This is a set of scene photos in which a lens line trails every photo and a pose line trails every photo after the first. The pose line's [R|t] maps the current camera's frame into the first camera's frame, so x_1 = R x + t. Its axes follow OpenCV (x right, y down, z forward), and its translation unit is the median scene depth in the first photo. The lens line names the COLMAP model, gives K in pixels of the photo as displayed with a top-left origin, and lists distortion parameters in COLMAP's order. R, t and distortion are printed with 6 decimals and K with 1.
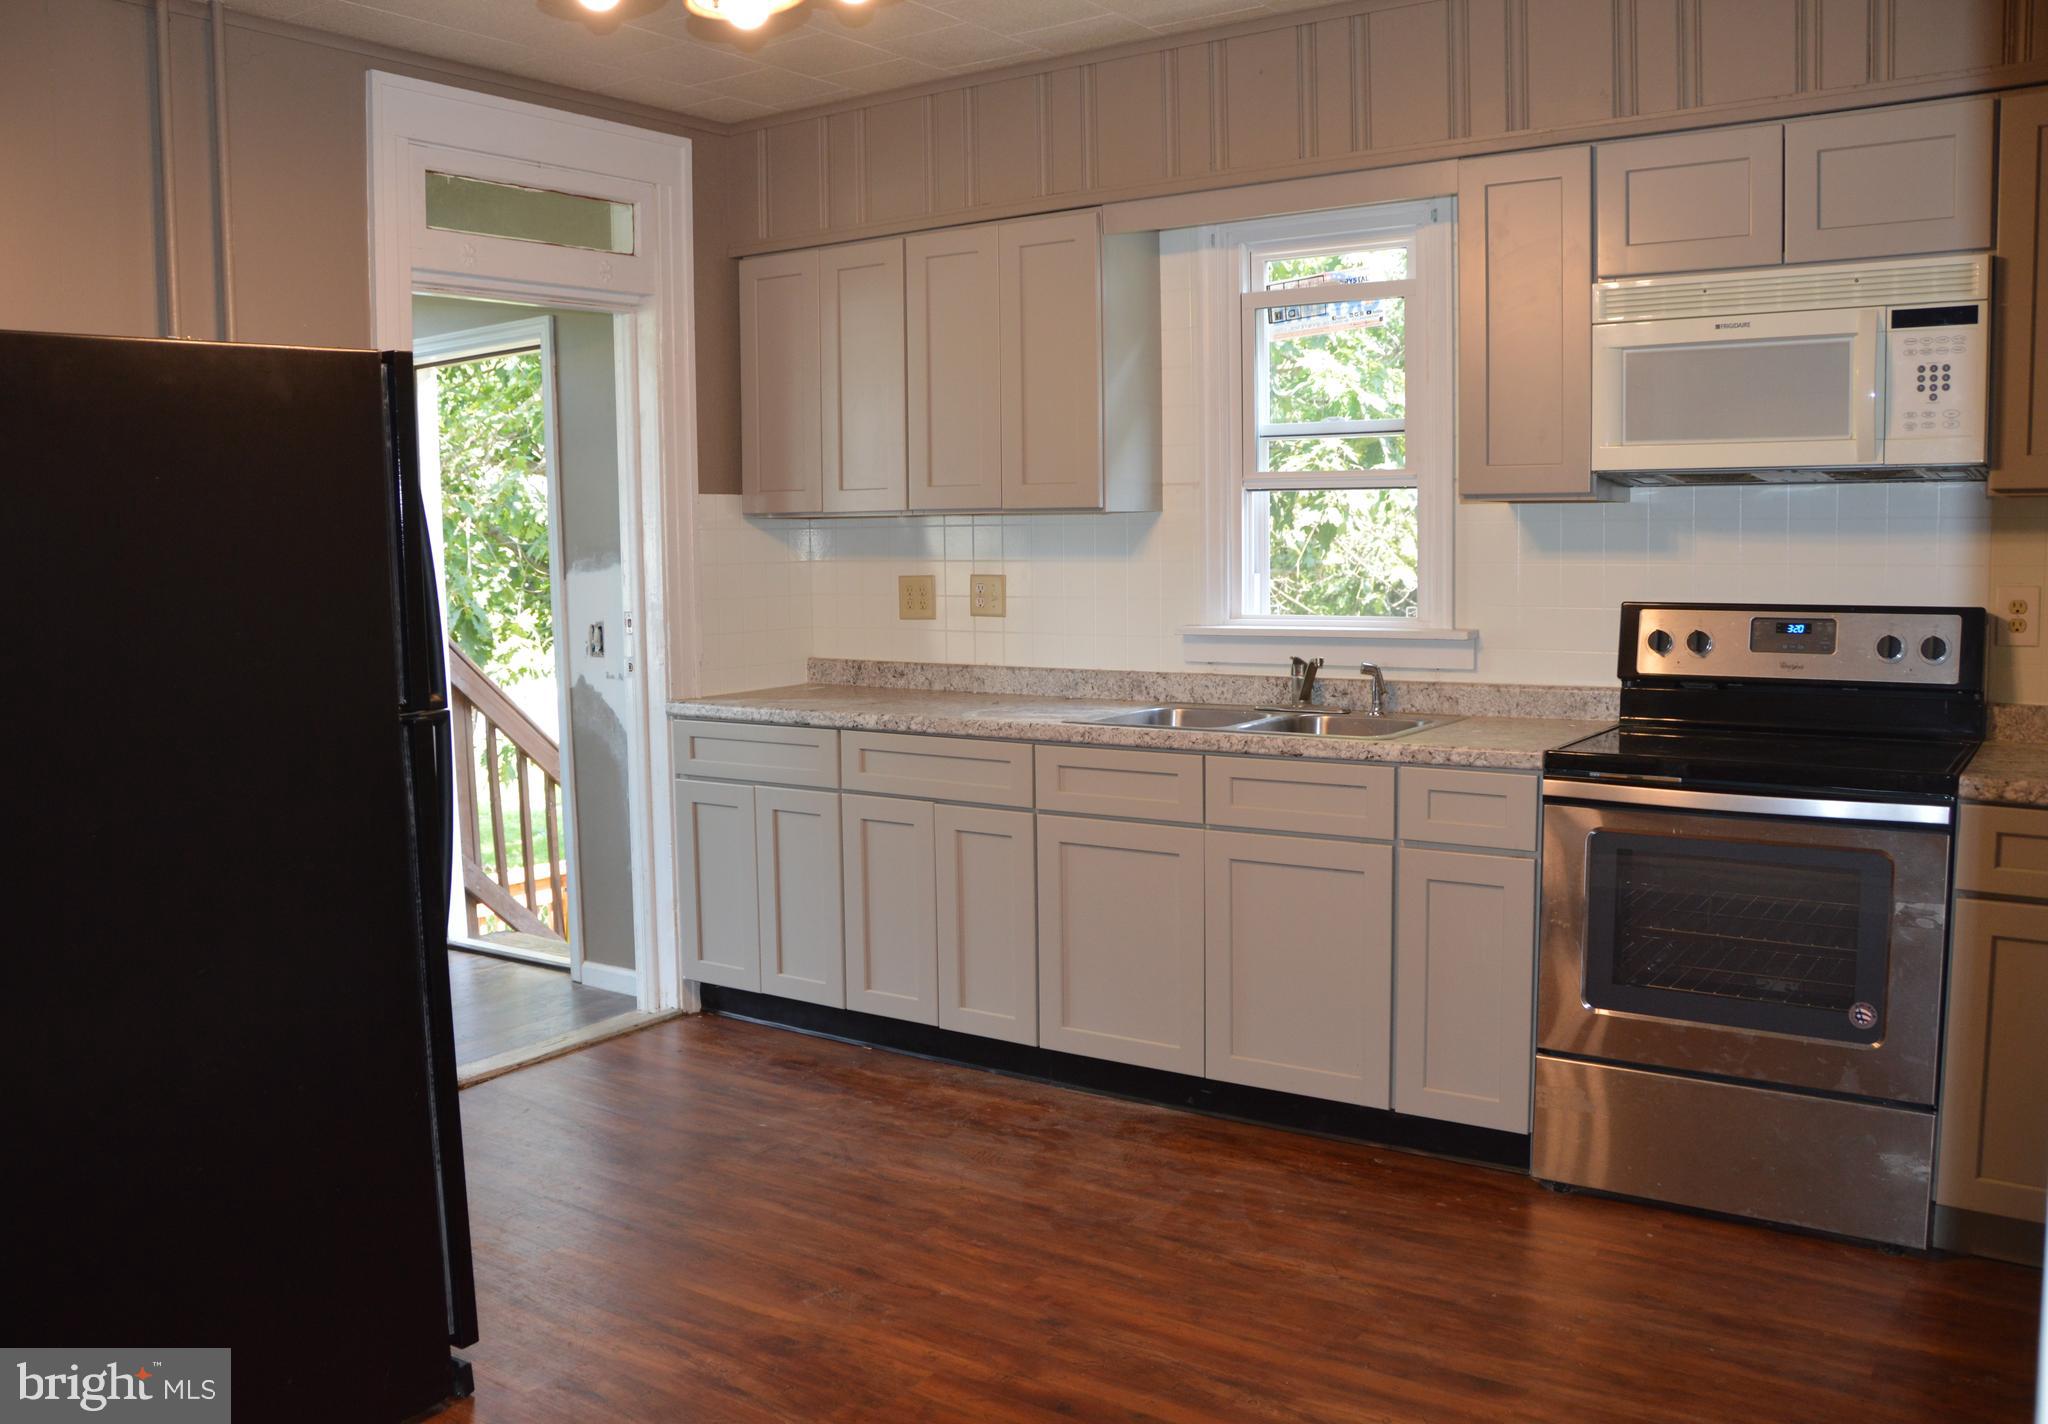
lens RADIAL K [[1908.7, 0, 1025.7], [0, 1908.7, 708.6], [0, 0, 1]] dist [-0.097545, 0.000000]
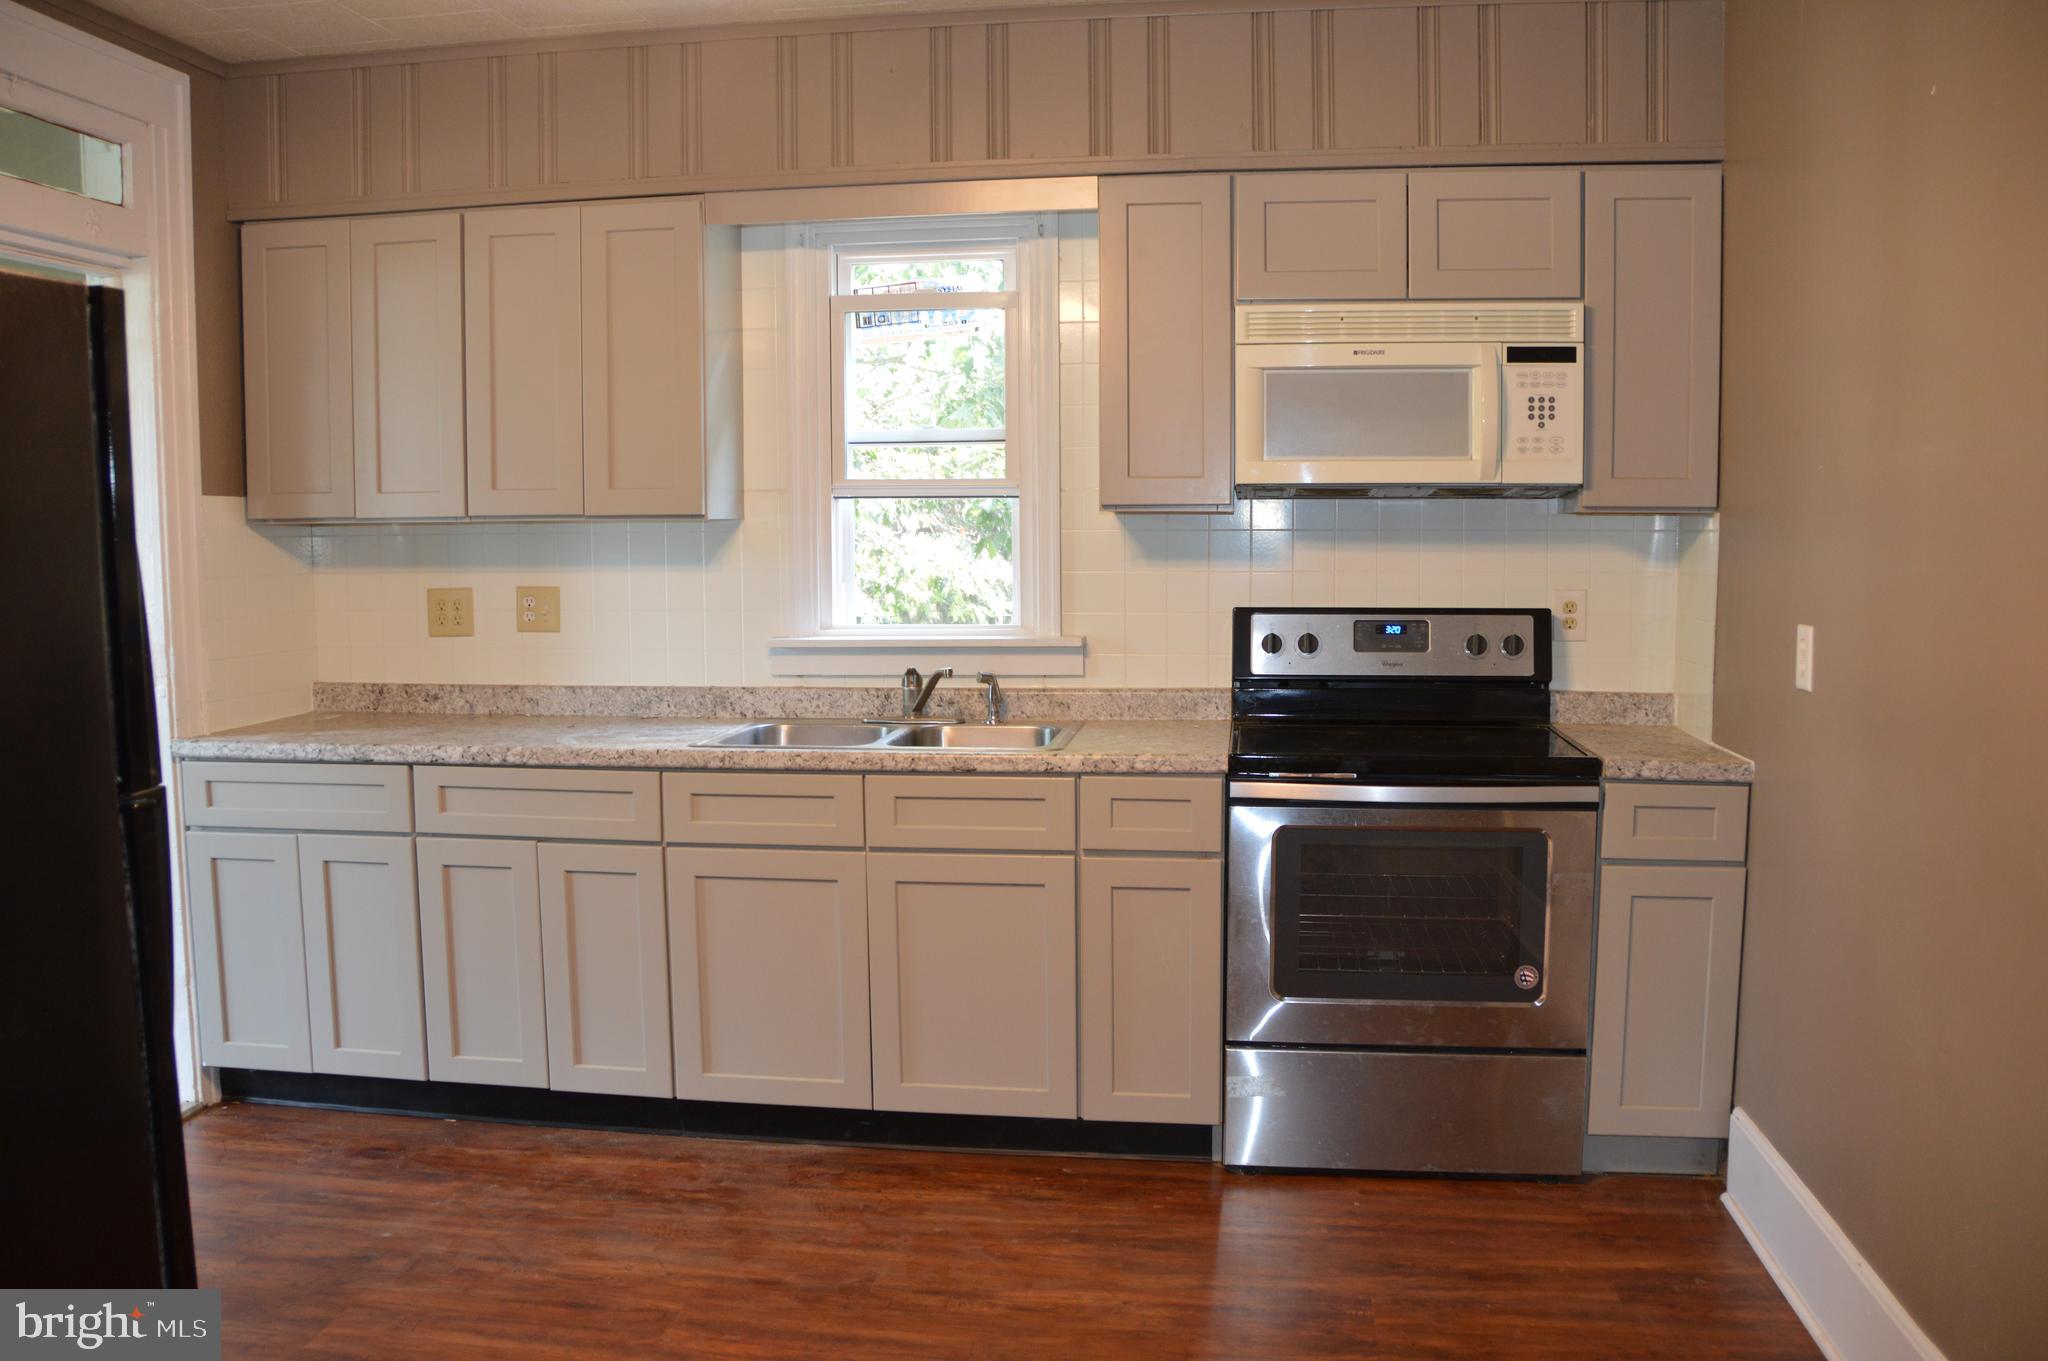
lens RADIAL K [[1699.0, 0, 1038.3], [0, 1699.0, 675.8], [0, 0, 1]] dist [-0.138085, 0.070513]
pose [[0.881277, -0.032501, 0.471480, -0.227237], [0.036873, 0.999320, -0.000035, -0.021796], [-0.471159, 0.017416, 0.881877, 0.209082]]
